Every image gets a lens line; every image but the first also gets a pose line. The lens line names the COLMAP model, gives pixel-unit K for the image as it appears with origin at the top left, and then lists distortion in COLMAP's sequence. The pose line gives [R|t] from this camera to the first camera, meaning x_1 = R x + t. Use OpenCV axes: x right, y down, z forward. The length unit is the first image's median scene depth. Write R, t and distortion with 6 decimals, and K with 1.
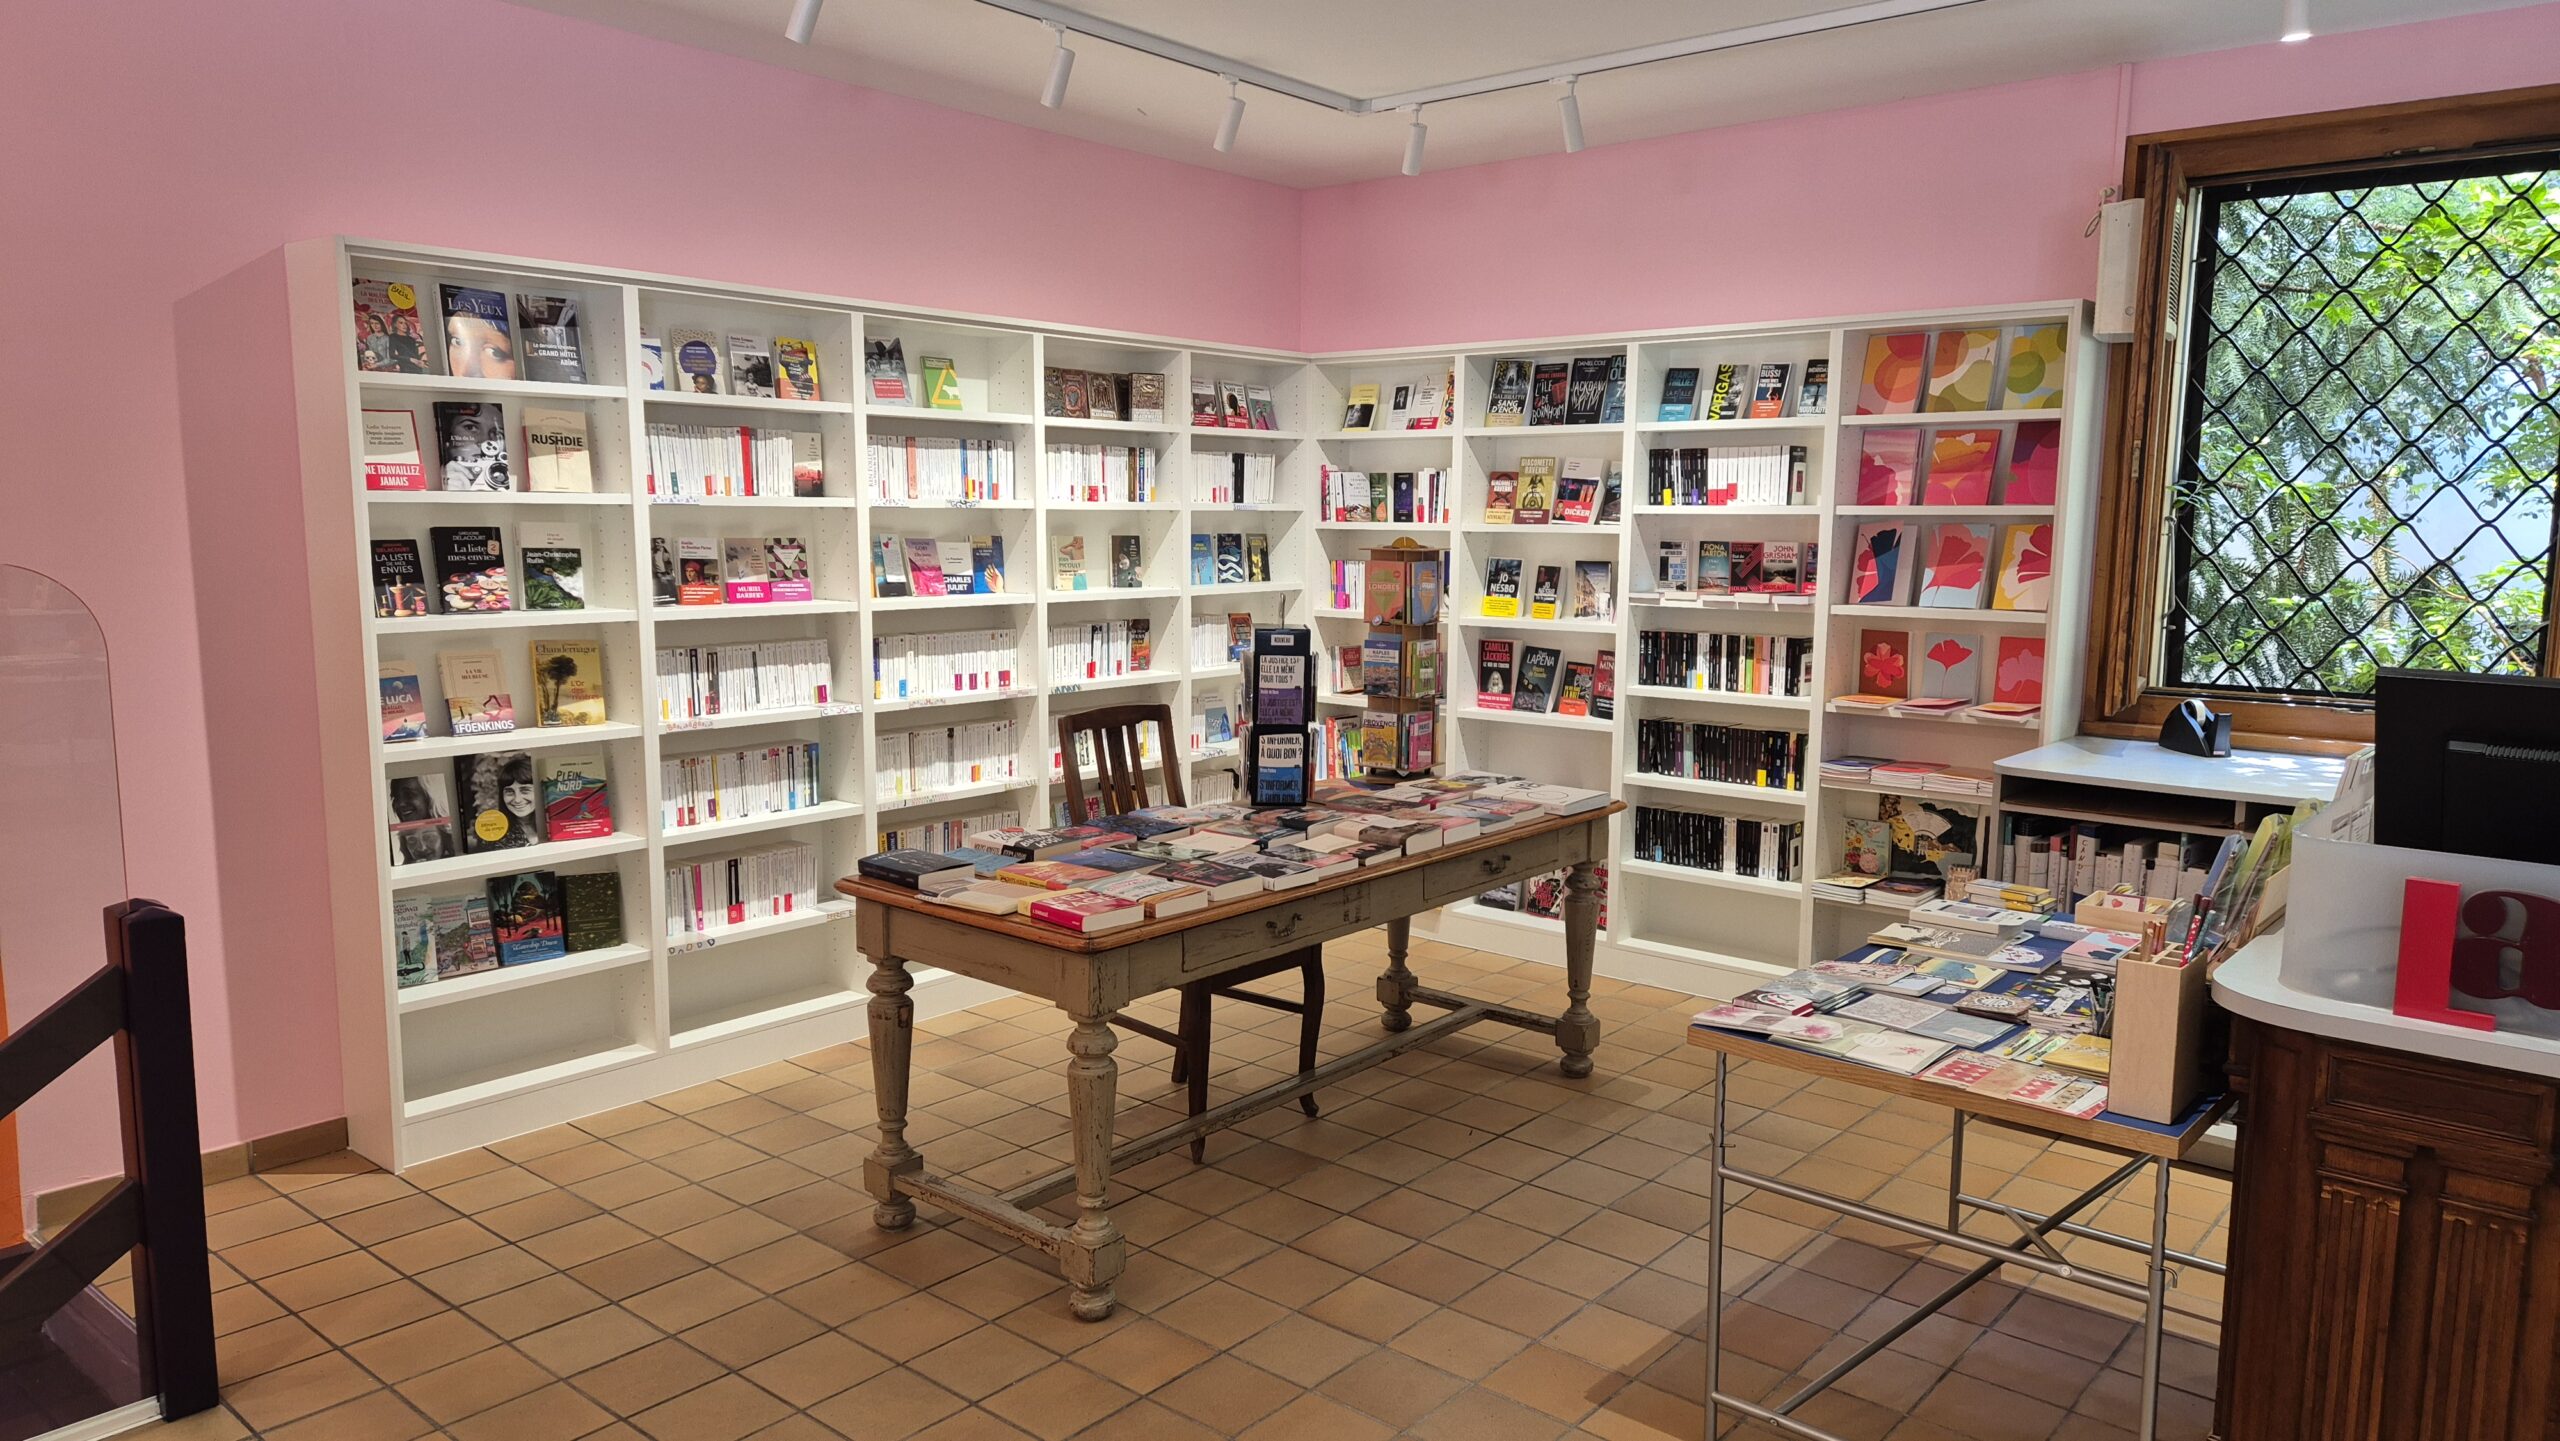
lens RADIAL K [[1699.4, 0, 1280.7], [0, 1699.4, 742.7], [0, 0, 1]] dist [0.008194, -0.001928]
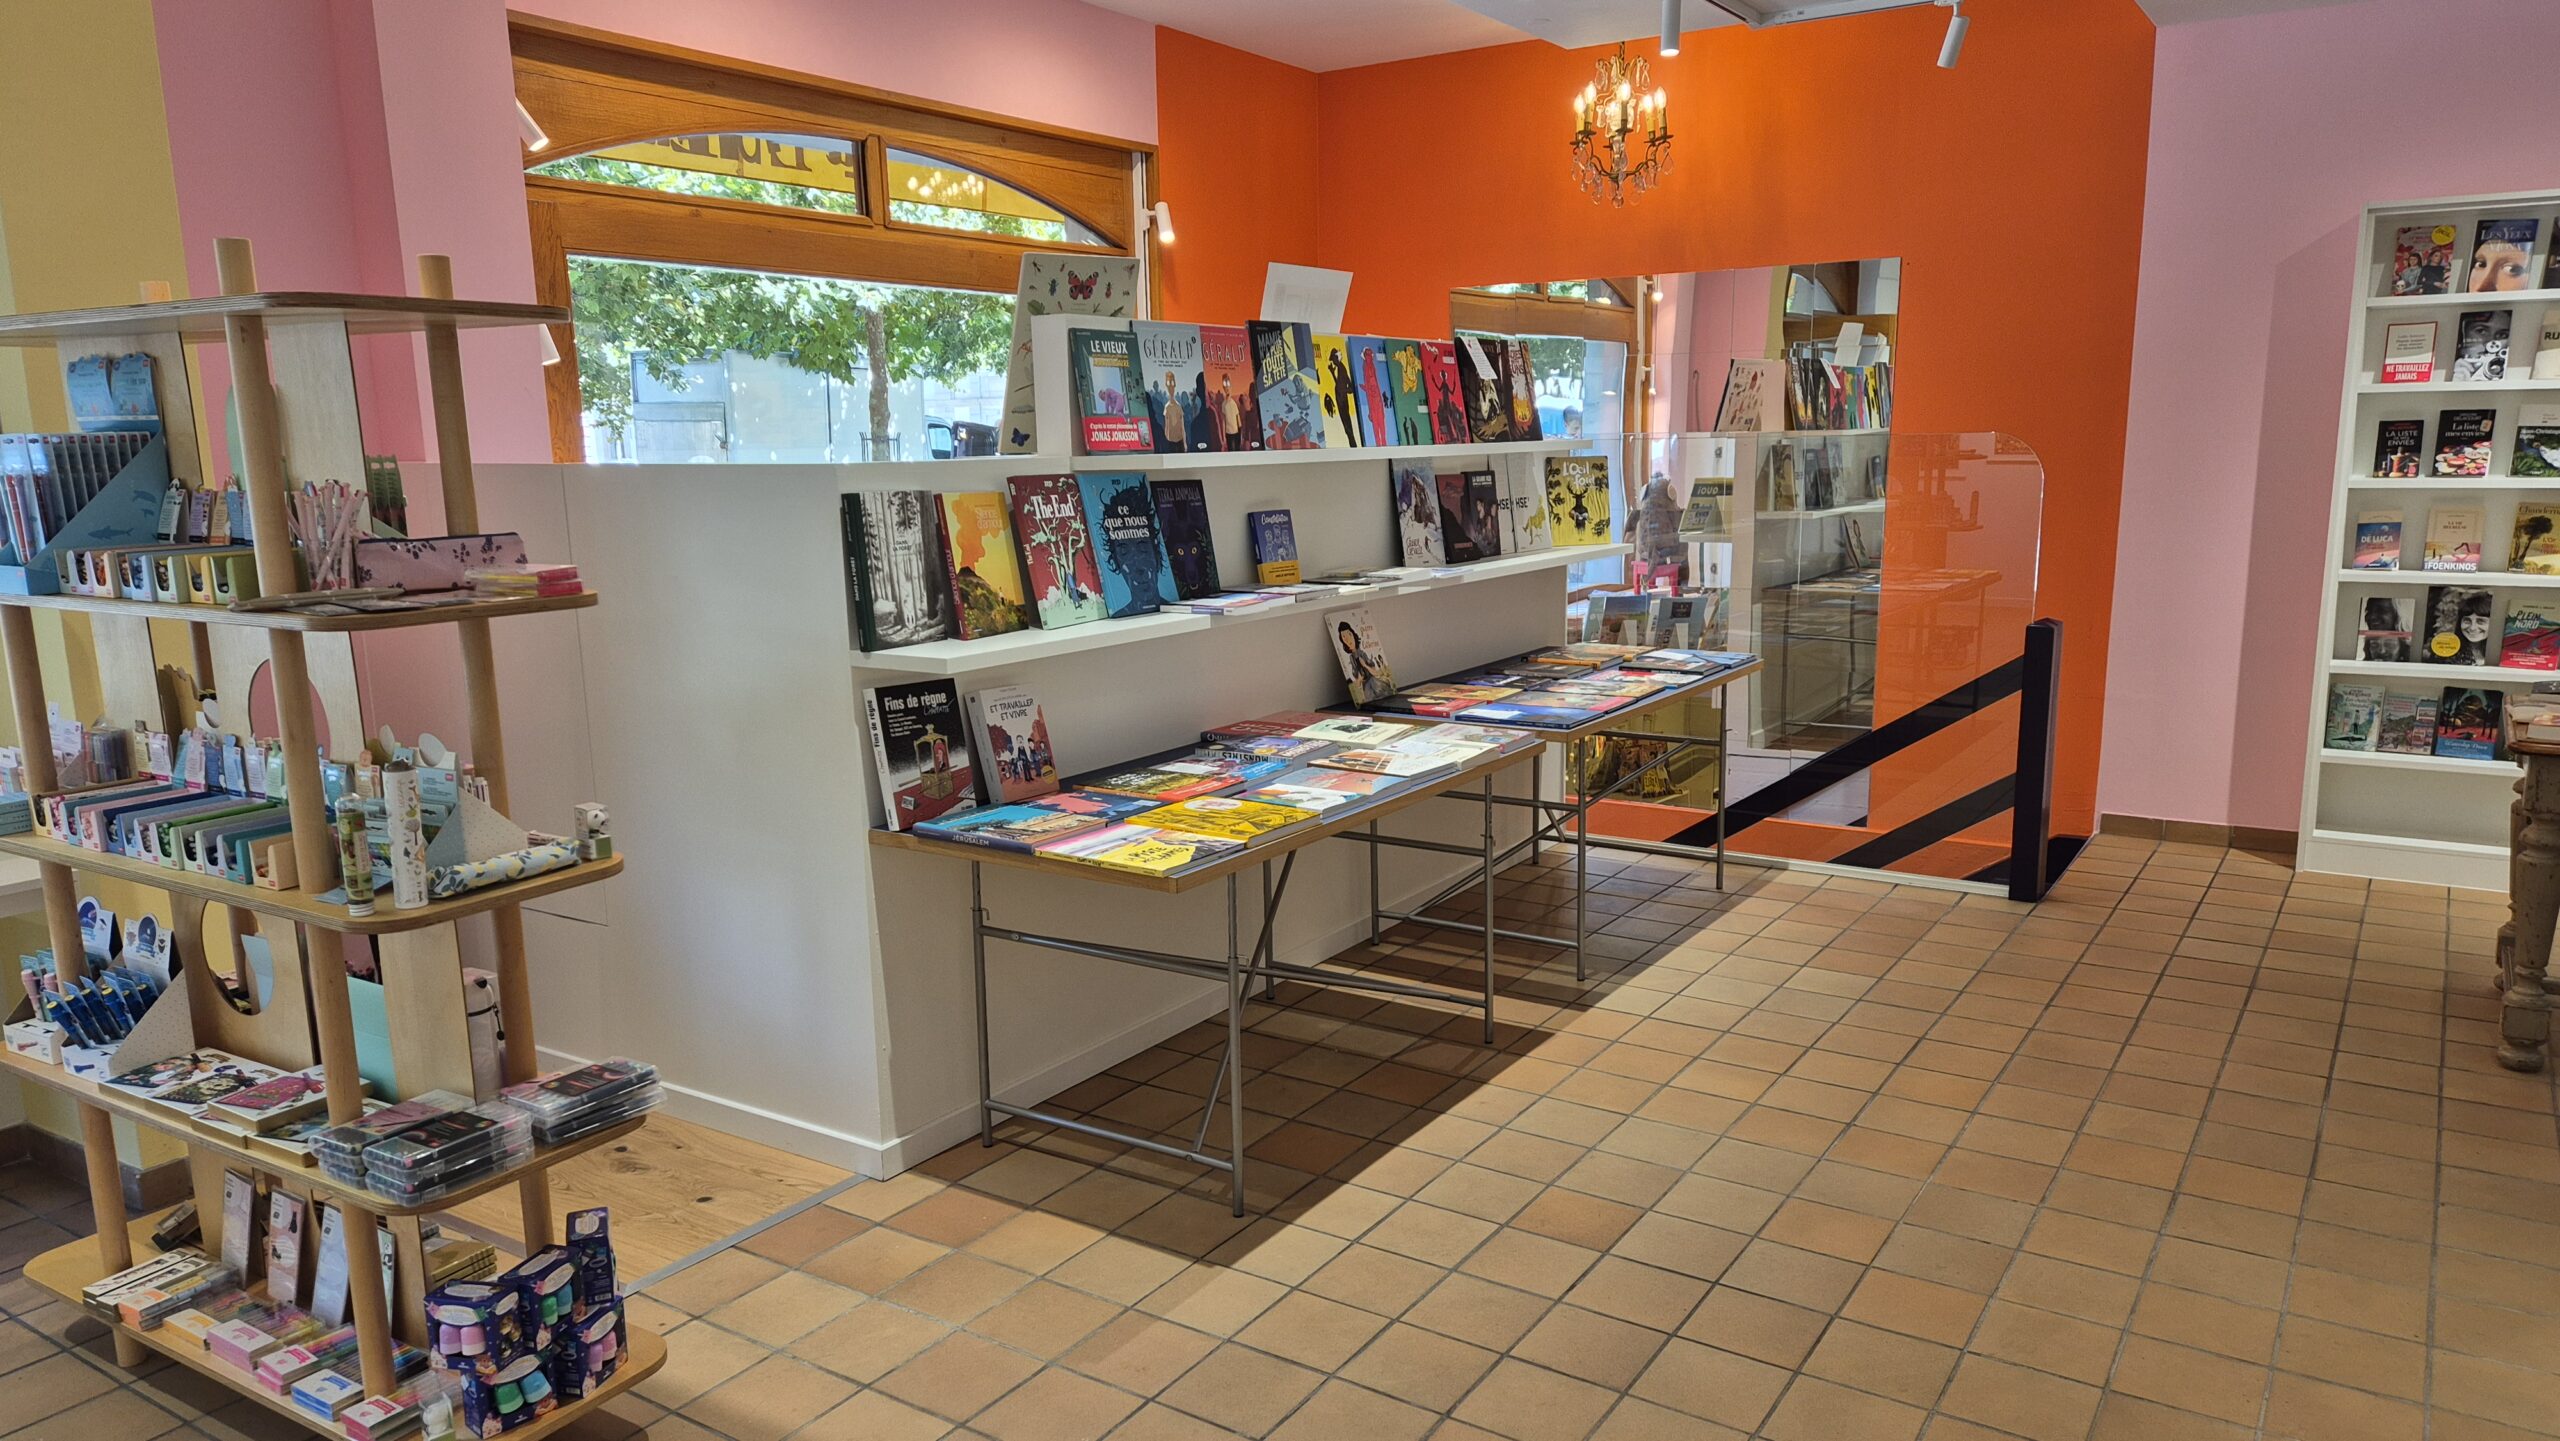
lens RADIAL K [[1699.4, 0, 1279.0], [0, 1699.4, 728.7], [0, 0, 1]] dist [0.008194, -0.001928]
pose [[0.110756, 0.167109, -0.979698, 0.495931], [-0.117448, 0.981056, 0.154063, 0.011417], [0.986883, 0.098000, 0.128285, -0.019058]]
